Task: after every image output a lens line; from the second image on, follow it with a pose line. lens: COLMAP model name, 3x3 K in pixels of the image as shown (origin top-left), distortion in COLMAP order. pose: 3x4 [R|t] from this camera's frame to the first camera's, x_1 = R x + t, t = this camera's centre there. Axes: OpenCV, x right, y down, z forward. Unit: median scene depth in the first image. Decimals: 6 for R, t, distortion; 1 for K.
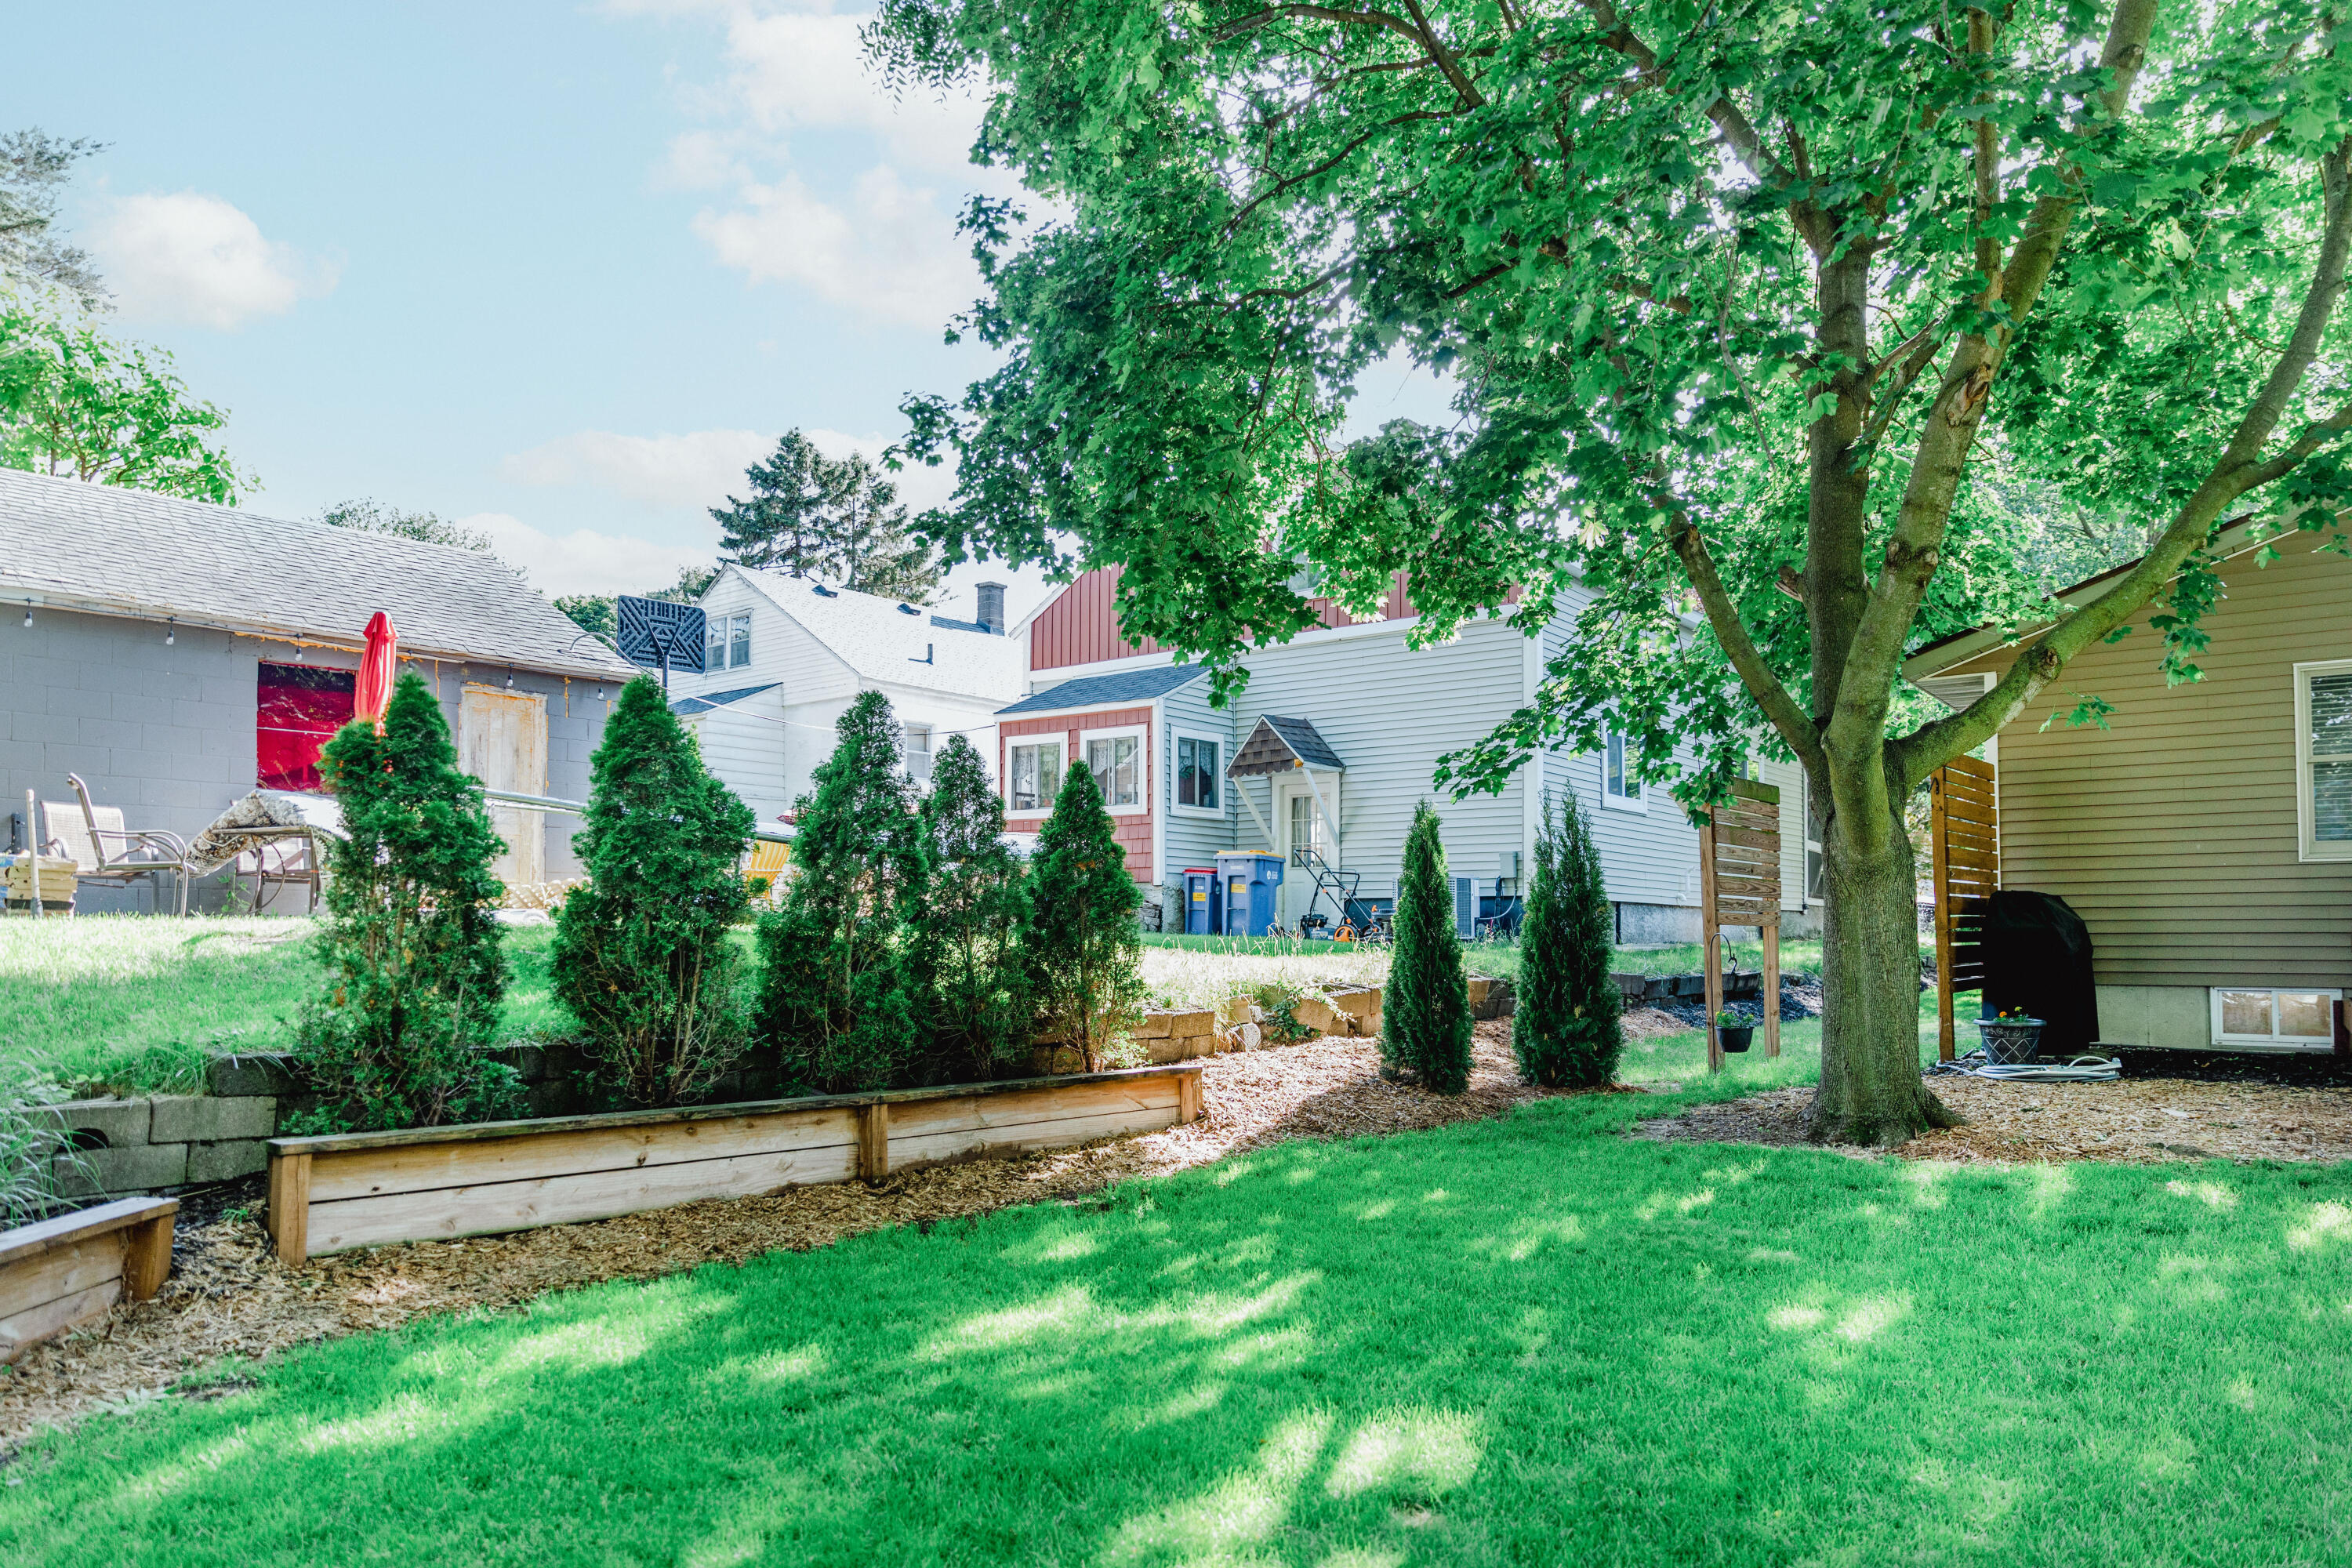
lens RADIAL K [[1590.5, 0, 1169.1], [0, 1590.5, 895.4], [0, 0, 1]] dist [0.012744, 0.000457]
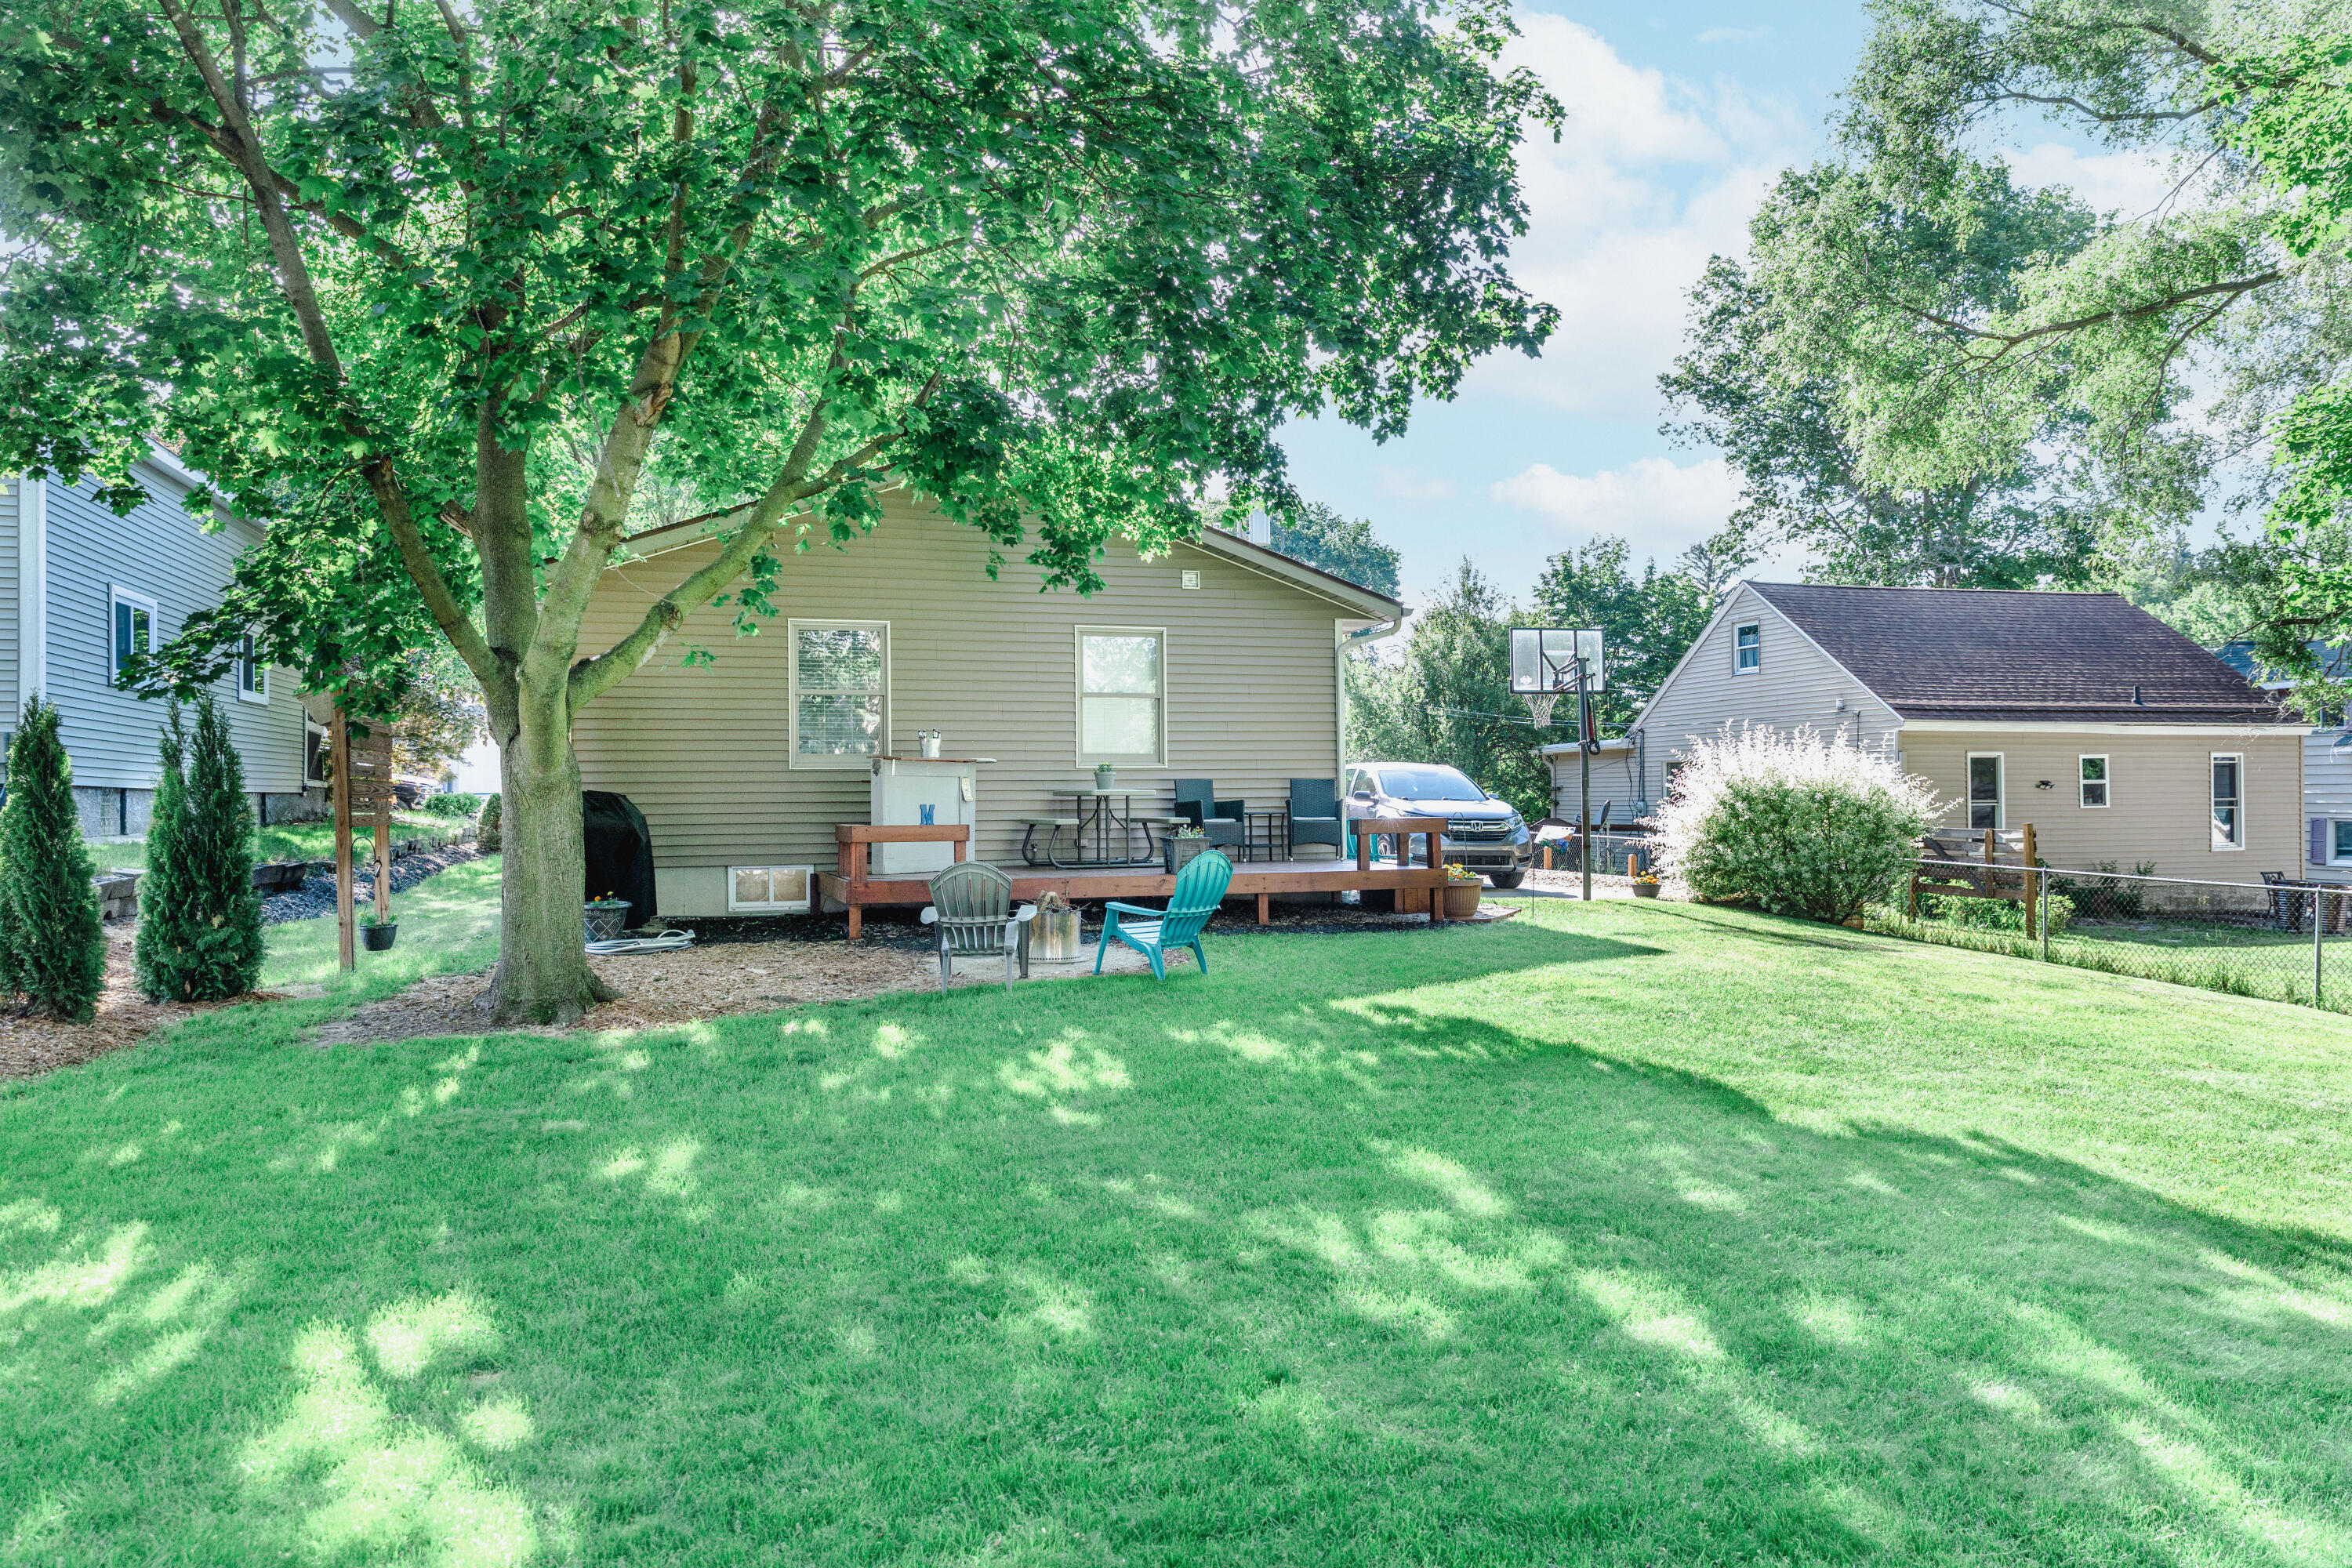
lens RADIAL K [[1608.0, 0, 1176.0], [0, 1608.0, 784.0], [0, 0, 1]] dist [0.000537, -0.002651]
pose [[0.595642, 0.001011, 0.803249, -0.216673], [-0.013287, 0.999875, 0.008594, -0.031853], [-0.803140, -0.015792, 0.595581, -0.056821]]
